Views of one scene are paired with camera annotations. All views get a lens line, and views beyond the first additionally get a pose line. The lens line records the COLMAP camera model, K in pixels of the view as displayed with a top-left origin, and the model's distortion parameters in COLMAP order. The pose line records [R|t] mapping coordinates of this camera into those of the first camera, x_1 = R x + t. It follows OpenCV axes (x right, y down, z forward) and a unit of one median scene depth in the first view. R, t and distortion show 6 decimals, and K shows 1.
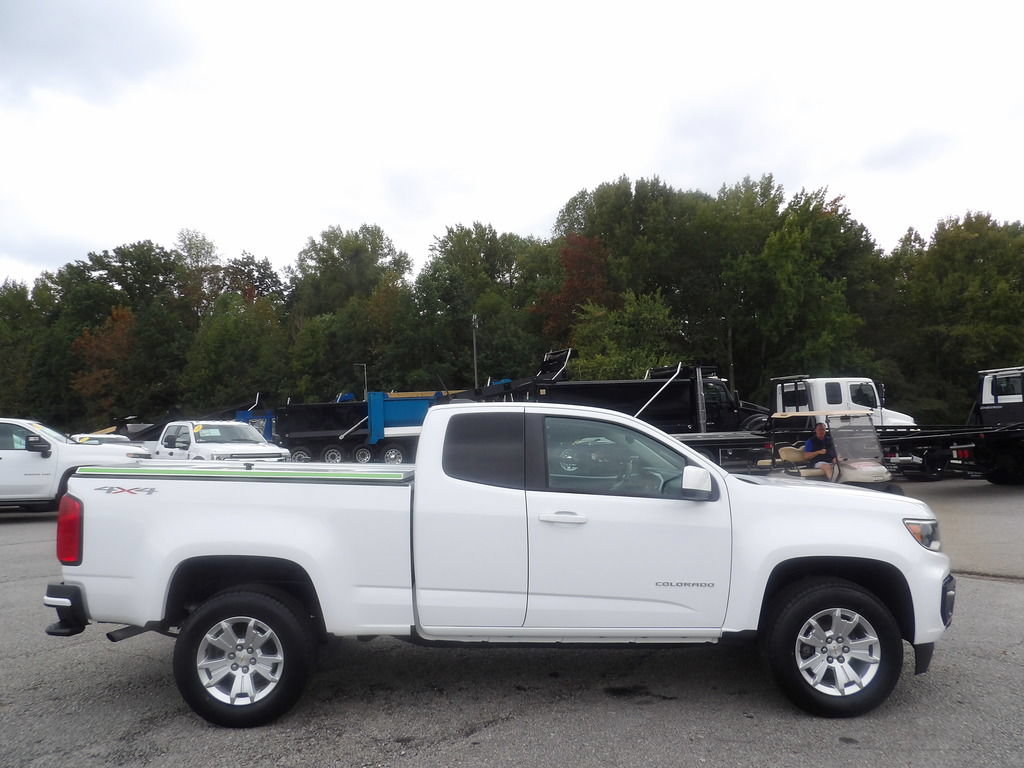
lens RADIAL K [[734.8, 0, 517.1], [0, 734.8, 386.6], [0, 0, 1]] dist [-0.035403, 0.043772]
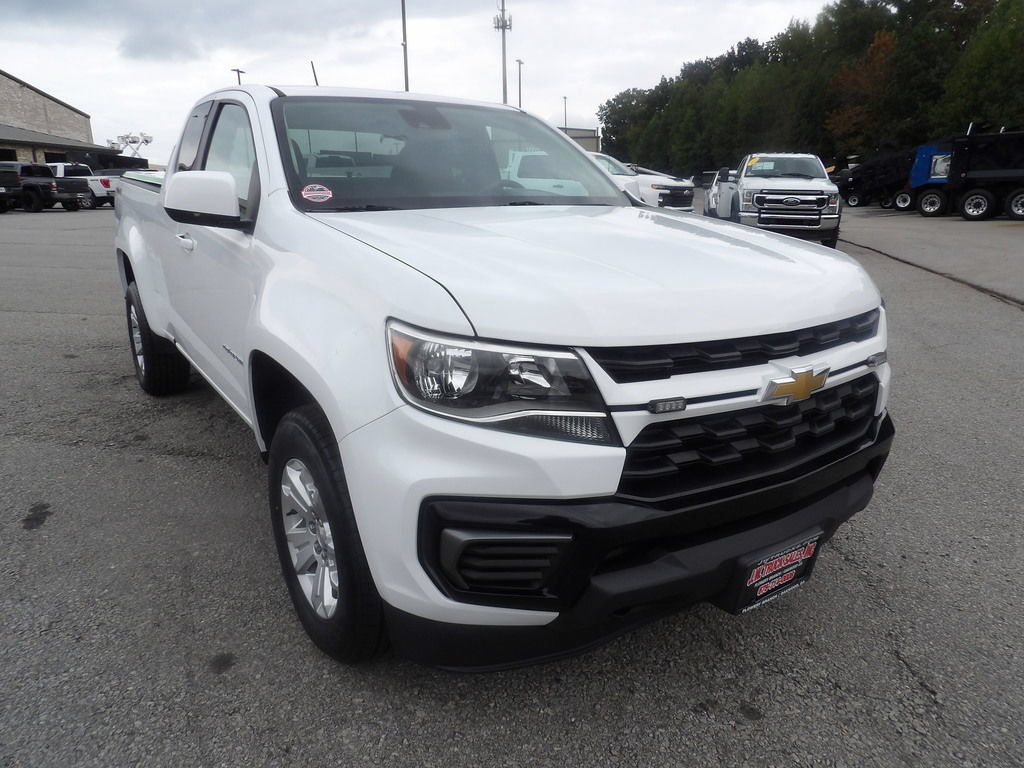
lens RADIAL K [[734.8, 0, 517.1], [0, 734.8, 386.6], [0, 0, 1]] dist [-0.035403, 0.043772]
pose [[0.554216, 0.240114, -0.796988, 0.051610], [0.042342, 0.948117, 0.315089, 0.005505], [0.831296, -0.208373, 0.515294, 0.049113]]
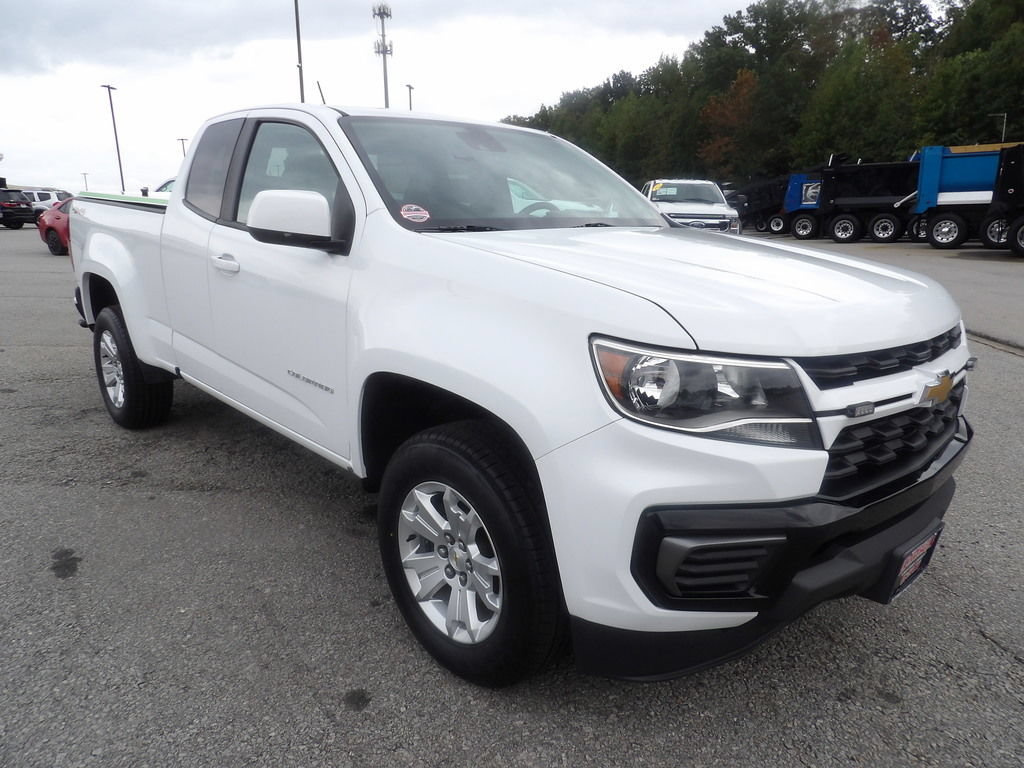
lens RADIAL K [[735.0, 0, 514.8], [0, 735.0, 384.2], [0, 0, 1]] dist [-0.037494, 0.048815]
pose [[0.673850, 0.194383, -0.712840, 0.045945], [0.028690, 0.957162, 0.288128, 0.005236], [0.738311, -0.214607, 0.639406, 0.040950]]
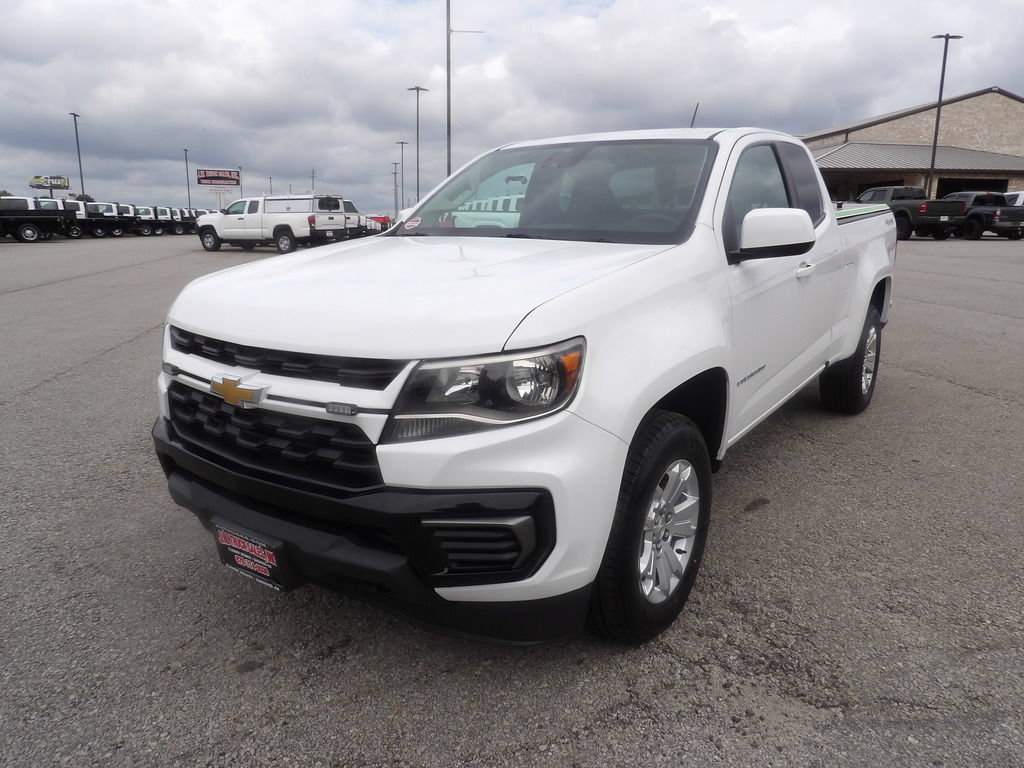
lens RADIAL K [[735.0, 0, 514.8], [0, 735.0, 384.2], [0, 0, 1]] dist [-0.037494, 0.048815]
pose [[-0.591551, 0.202695, -0.780373, 0.053058], [0.064641, 0.976691, 0.204687, 0.008147], [0.803672, 0.070638, -0.590865, 0.095017]]
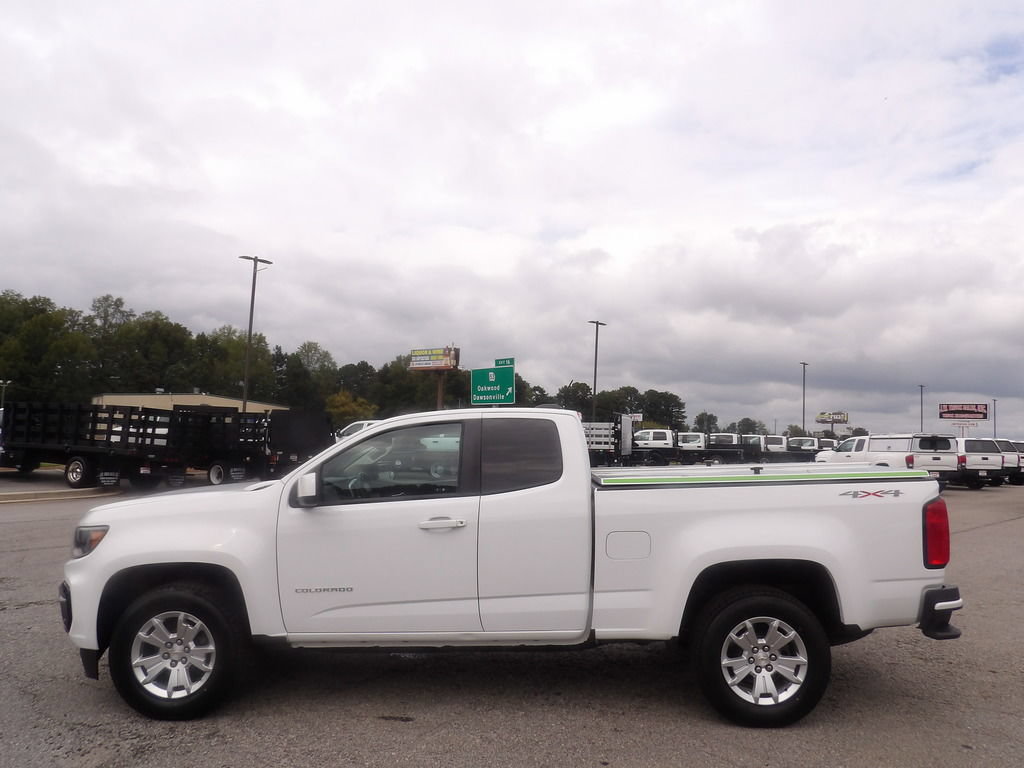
lens RADIAL K [[735.0, 0, 514.8], [0, 735.0, 384.2], [0, 0, 1]] dist [-0.037494, 0.048815]
pose [[-0.999394, 0.008278, 0.033819, -0.004492], [0.003390, 0.989846, -0.142105, 0.009238], [-0.034652, -0.141904, -0.989274, 0.139889]]
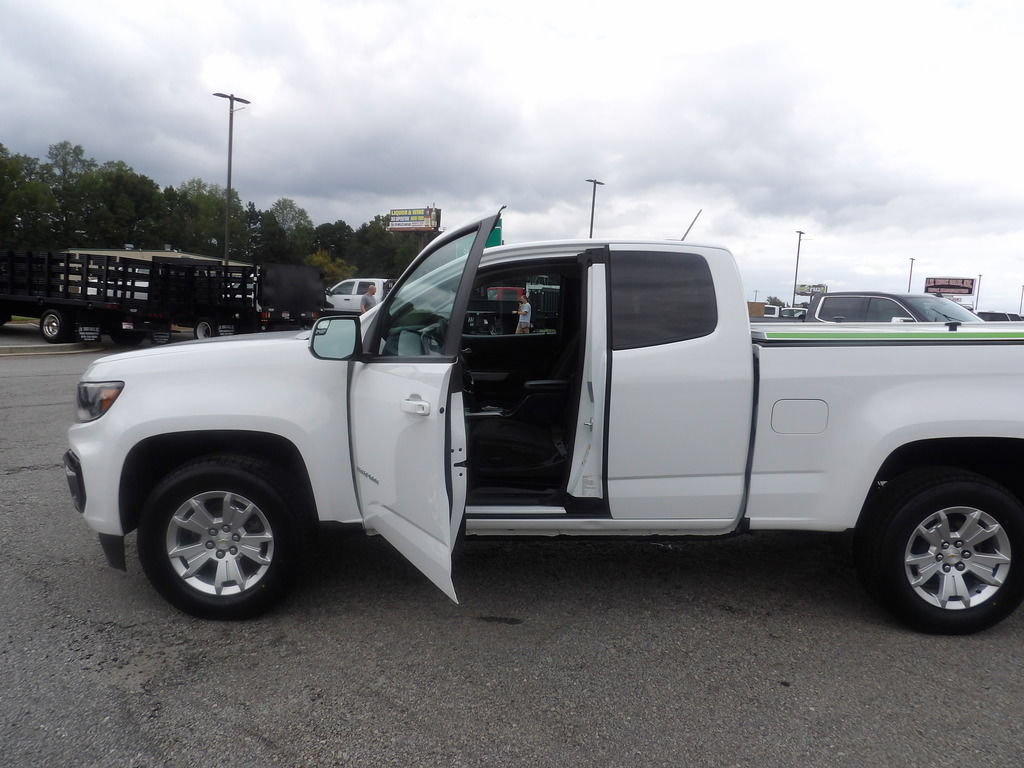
lens RADIAL K [[735.0, 0, 514.8], [0, 735.0, 384.2], [0, 0, 1]] dist [-0.037494, 0.048815]
pose [[-0.999875, -0.015425, 0.003366, 0.006096], [-0.015280, 0.999103, 0.039496, 0.010102], [-0.003972, 0.039440, -0.999214, 0.125976]]
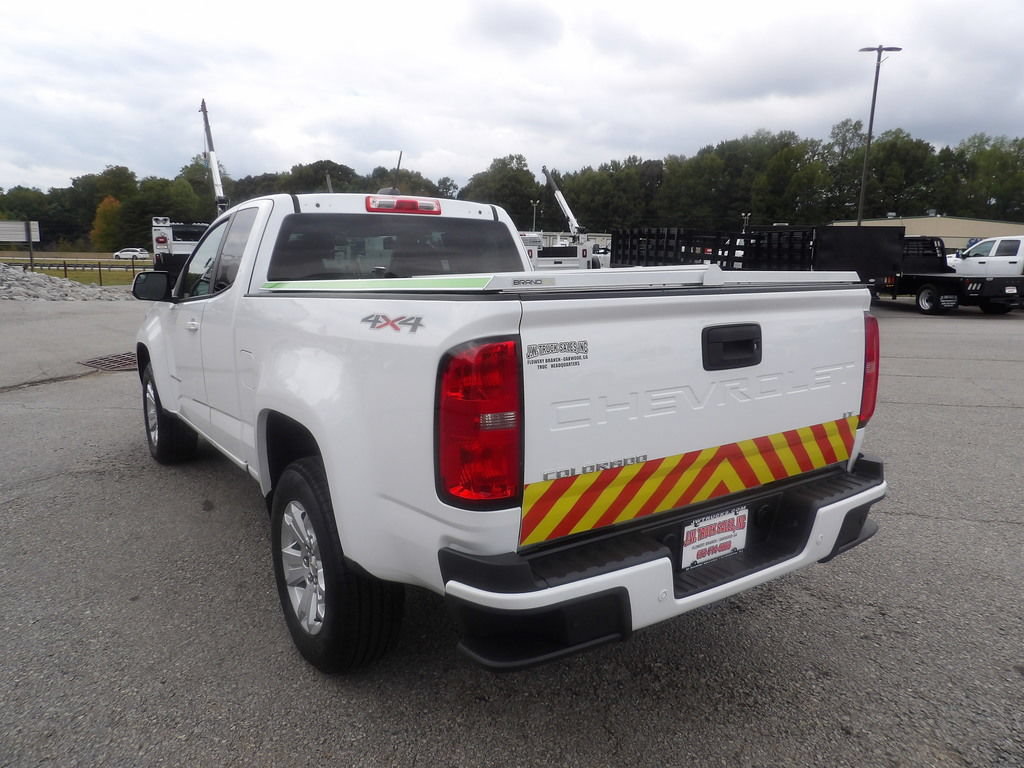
lens RADIAL K [[735.0, 0, 514.8], [0, 735.0, 384.2], [0, 0, 1]] dist [-0.037494, 0.048815]
pose [[-0.554179, -0.125277, 0.822917, -0.056169], [-0.051625, 0.991879, 0.116233, 0.008584], [-0.830795, 0.021931, -0.556146, 0.092014]]
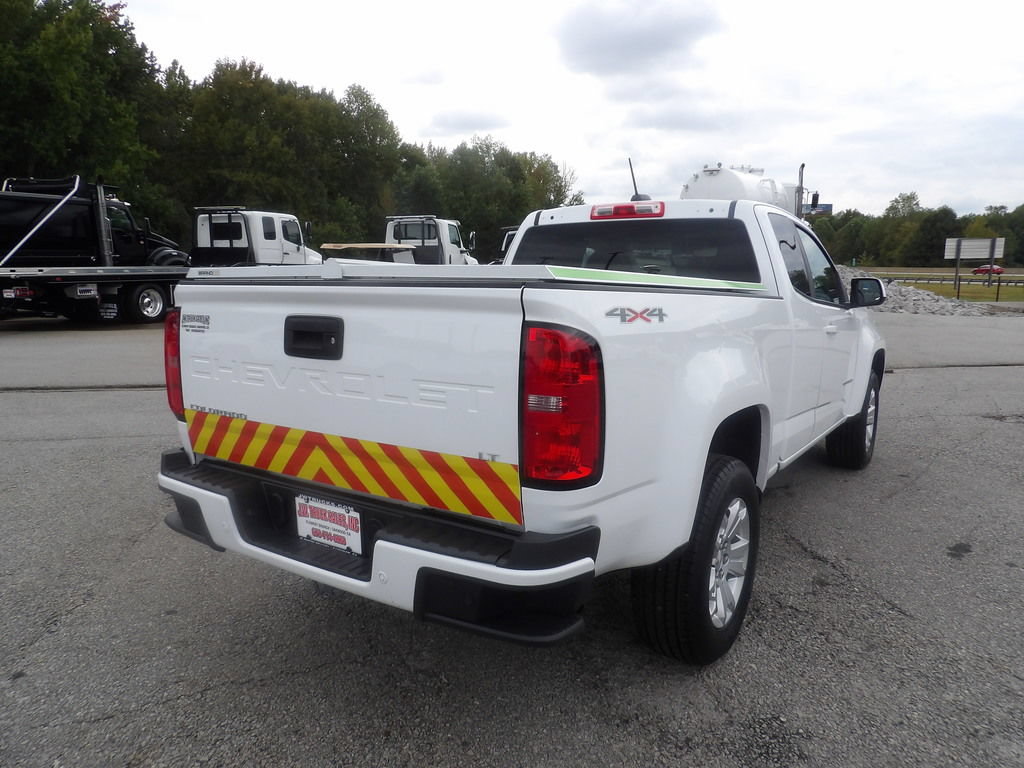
lens RADIAL K [[734.8, 0, 517.1], [0, 734.8, 386.6], [0, 0, 1]] dist [-0.035403, 0.043772]
pose [[0.564392, -0.108374, 0.818363, -0.056927], [-0.067339, 0.981997, 0.176485, 0.006170], [-0.822756, -0.154714, 0.546933, 0.045177]]
